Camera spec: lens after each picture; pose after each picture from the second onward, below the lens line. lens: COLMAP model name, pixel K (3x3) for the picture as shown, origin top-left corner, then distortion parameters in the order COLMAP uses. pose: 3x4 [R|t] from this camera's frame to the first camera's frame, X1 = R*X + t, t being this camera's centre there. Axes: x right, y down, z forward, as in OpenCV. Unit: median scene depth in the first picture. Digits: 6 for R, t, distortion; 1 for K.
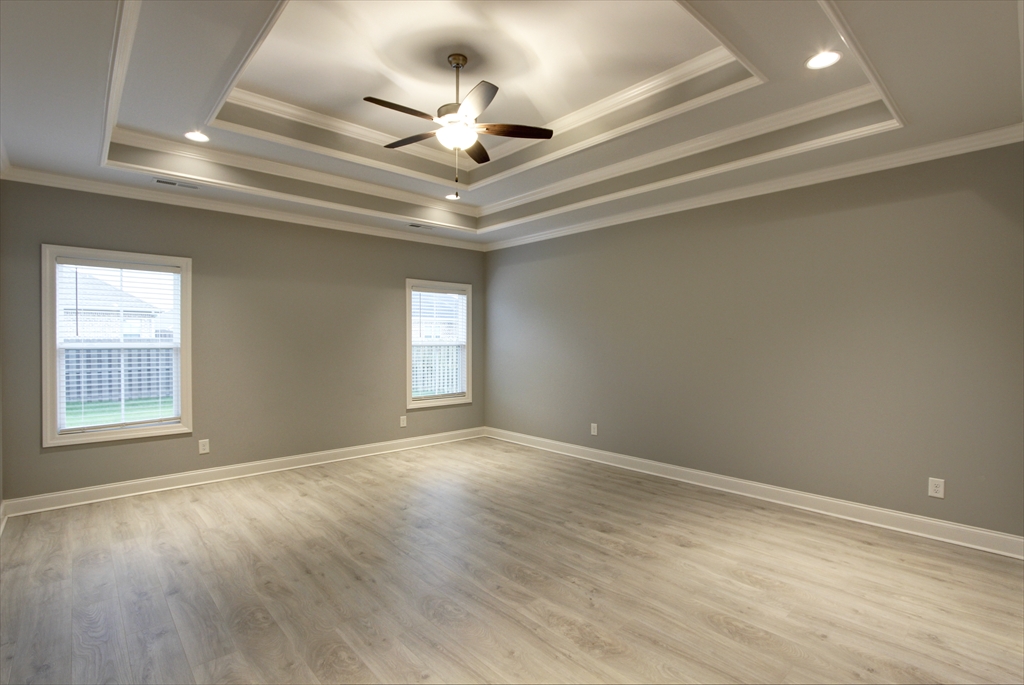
lens RADIAL K [[479.8, 0, 513.1], [0, 479.8, 339.6], [0, 0, 1]] dist [-0.015136, 0.000482]
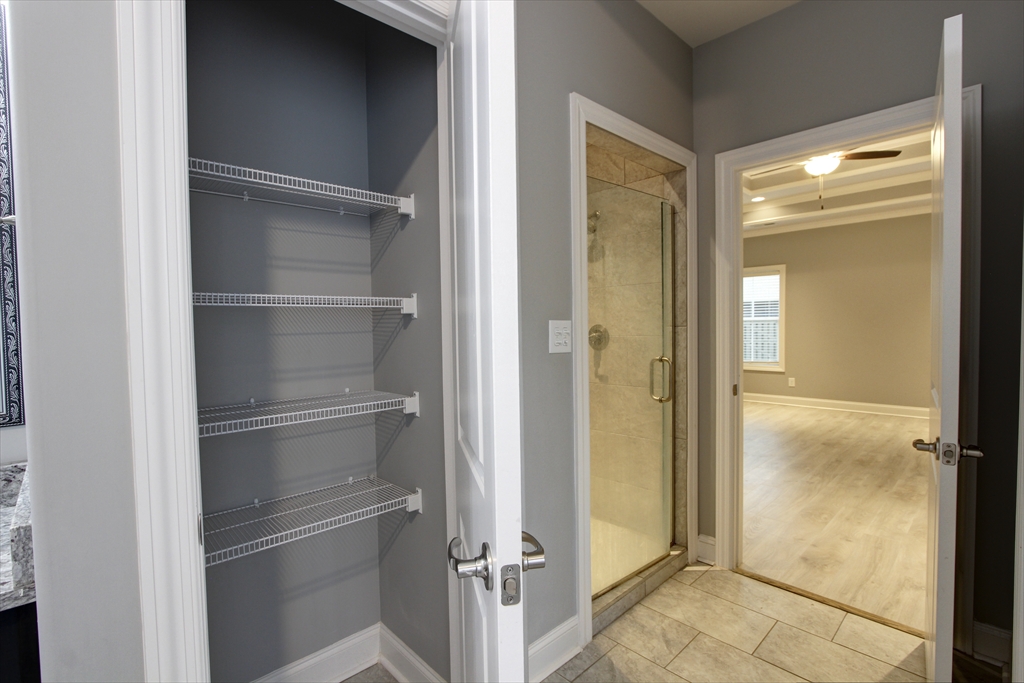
lens RADIAL K [[479.8, 0, 513.1], [0, 479.8, 338.6], [0, 0, 1]] dist [-0.015136, 0.000482]
pose [[0.011809, 0.024239, -0.999636, 1.300792], [0.011996, 0.999631, 0.024380, 0.041743], [0.999858, -0.012279, 0.011514, 0.082146]]
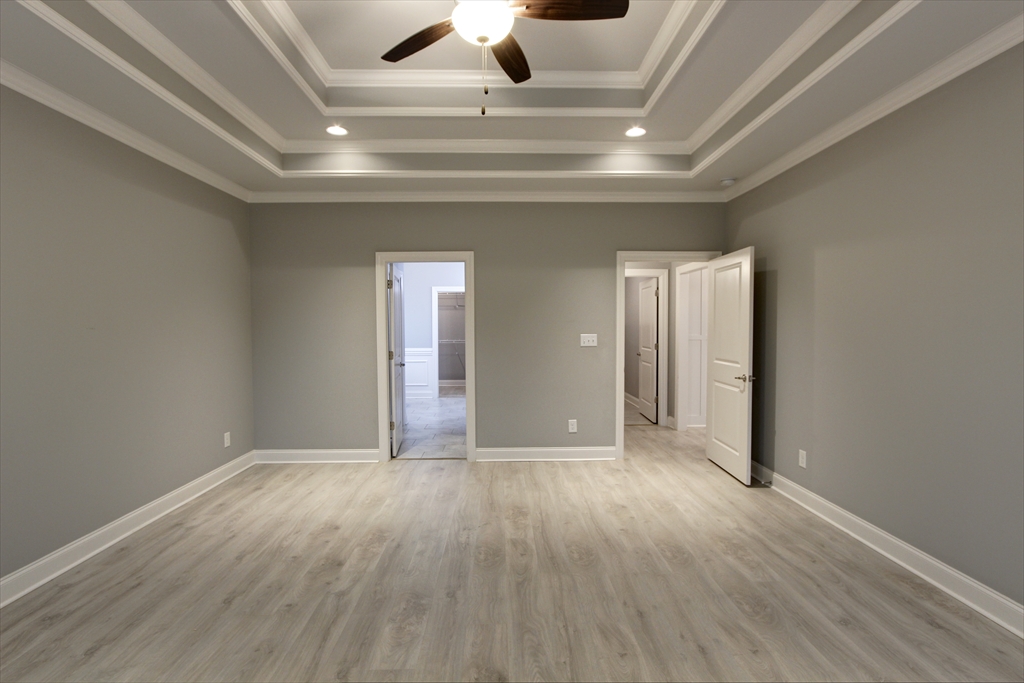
lens RADIAL K [[479.8, 0, 513.1], [0, 479.8, 338.6], [0, 0, 1]] dist [-0.015136, 0.000482]
pose [[-0.749183, -0.013635, 0.662223, -0.605422], [0.007507, 0.999549, 0.029074, -0.002624], [-0.662321, 0.026753, -0.748743, 1.514735]]
